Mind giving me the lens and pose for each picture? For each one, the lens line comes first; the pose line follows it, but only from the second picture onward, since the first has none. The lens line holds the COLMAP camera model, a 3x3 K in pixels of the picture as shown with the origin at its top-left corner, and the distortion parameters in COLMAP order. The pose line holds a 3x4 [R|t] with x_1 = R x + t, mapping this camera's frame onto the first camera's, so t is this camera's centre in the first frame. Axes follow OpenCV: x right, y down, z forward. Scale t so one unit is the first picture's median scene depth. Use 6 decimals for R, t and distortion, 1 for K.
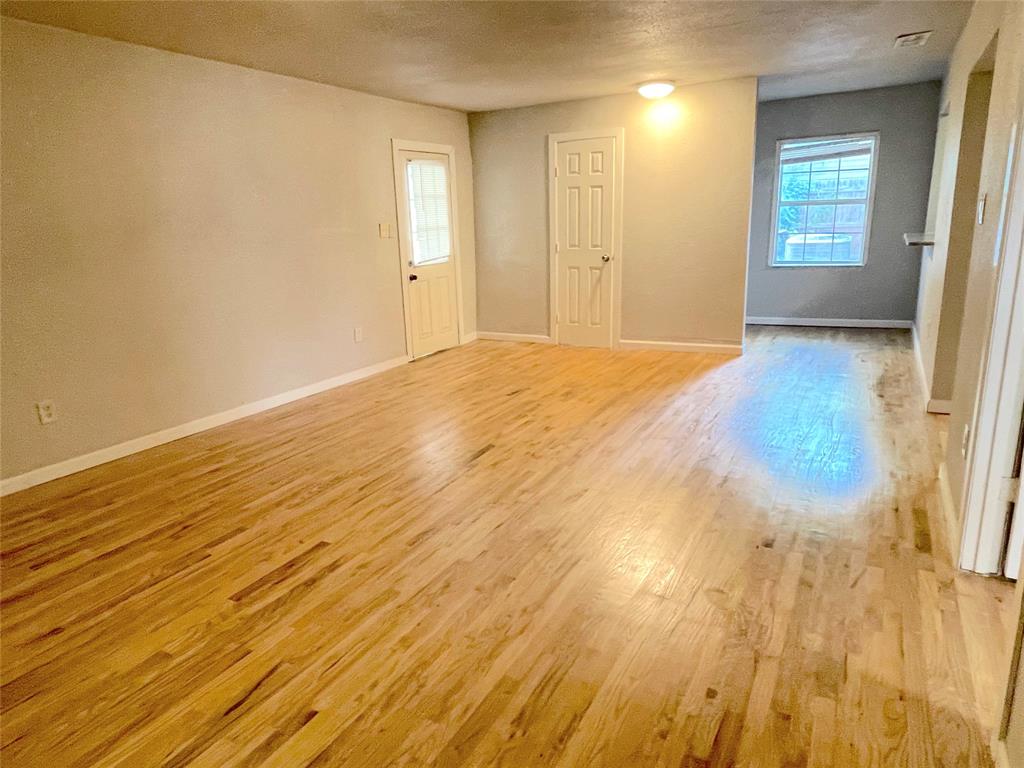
lens RADIAL K [[624.8, 0, 513.2], [0, 624.8, 388.4], [0, 0, 1]] dist [0.000309, -0.000154]
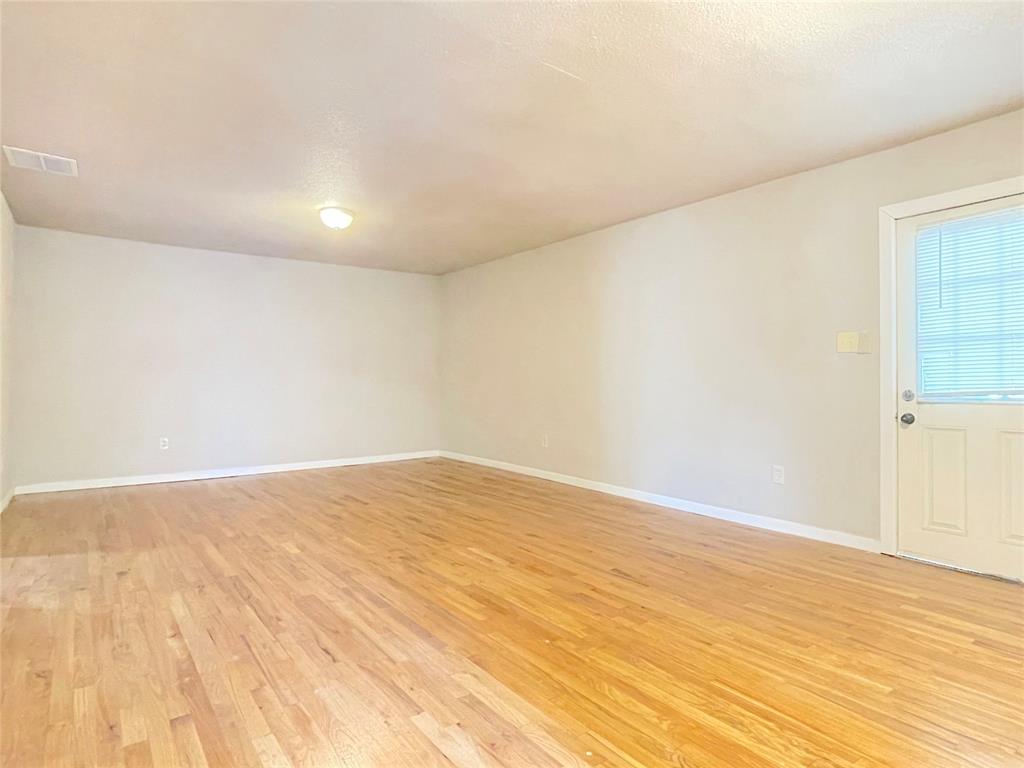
lens RADIAL K [[563.6, 0, 515.4], [0, 563.6, 383.3], [0, 0, 1]] dist [-0.002651, -0.000216]
pose [[-0.391919, 0.036048, -0.919293, 0.670765], [-0.232184, 0.963011, 0.136748, -0.275770], [0.890219, 0.267039, -0.369053, 1.202797]]
